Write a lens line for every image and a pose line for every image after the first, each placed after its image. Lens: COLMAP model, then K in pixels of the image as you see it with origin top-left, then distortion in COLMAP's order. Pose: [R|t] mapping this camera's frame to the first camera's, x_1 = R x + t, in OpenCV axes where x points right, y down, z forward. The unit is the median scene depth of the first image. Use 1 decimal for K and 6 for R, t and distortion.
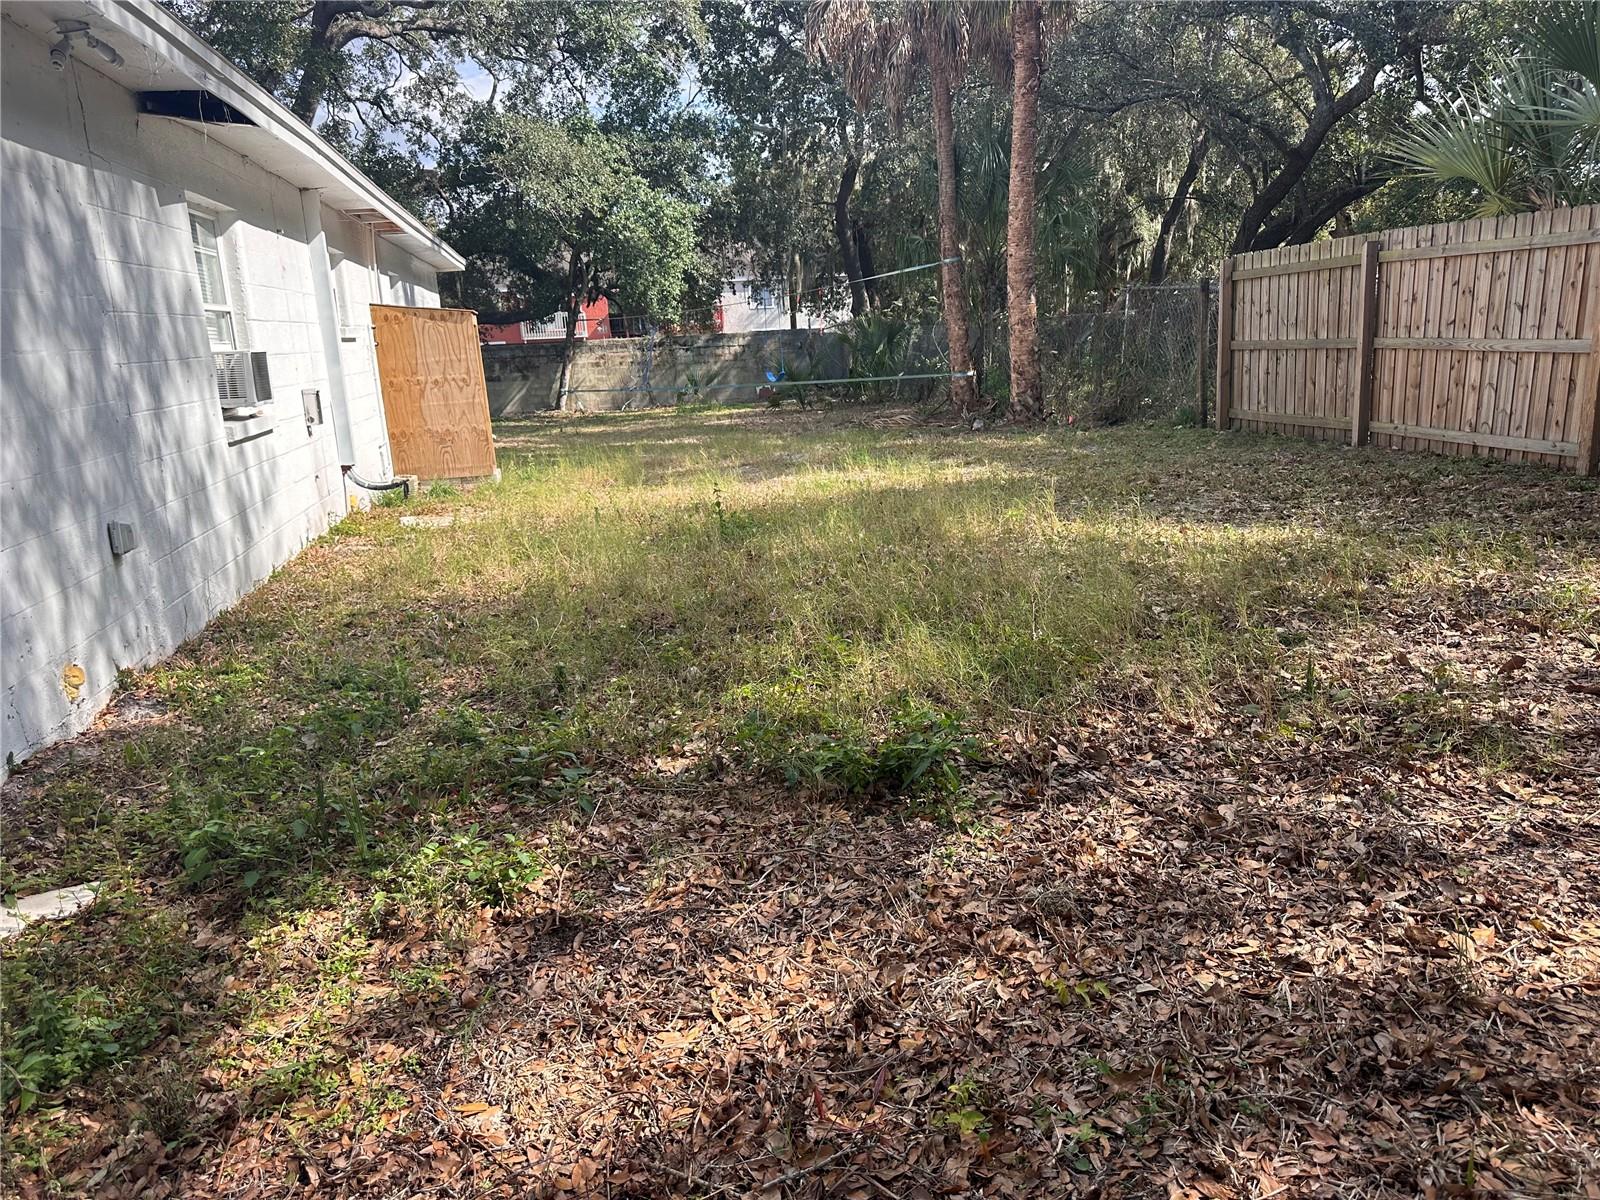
lens RADIAL K [[1120.0, 0, 814.2], [0, 1120.0, 596.8], [0, 0, 1]] dist [0.032848, -0.053761]
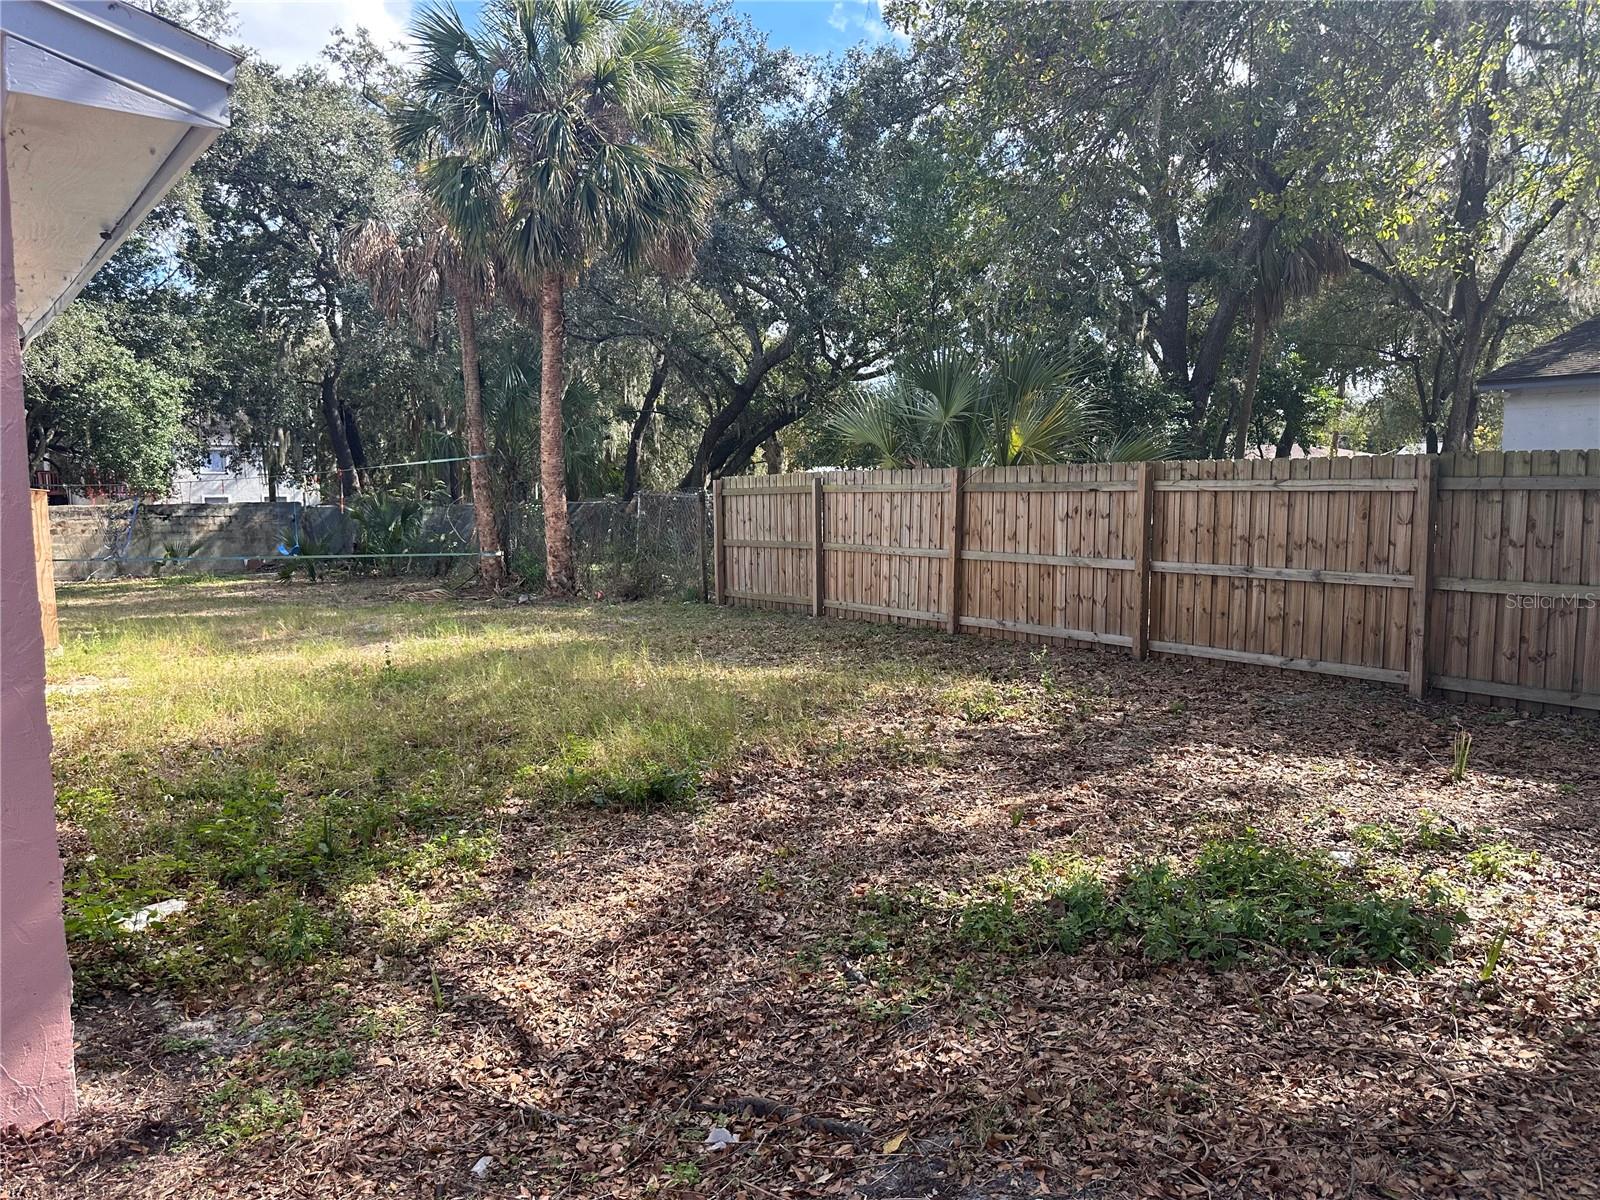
lens RADIAL K [[1120.0, 0, 791.0], [0, 1120.0, 603.5], [0, 0, 1]] dist [0.032848, -0.053761]
pose [[0.896597, 0.001535, 0.442845, -0.180635], [0.062569, 0.989524, -0.130107, 0.034194], [-0.438405, 0.144362, 0.887108, -0.256261]]
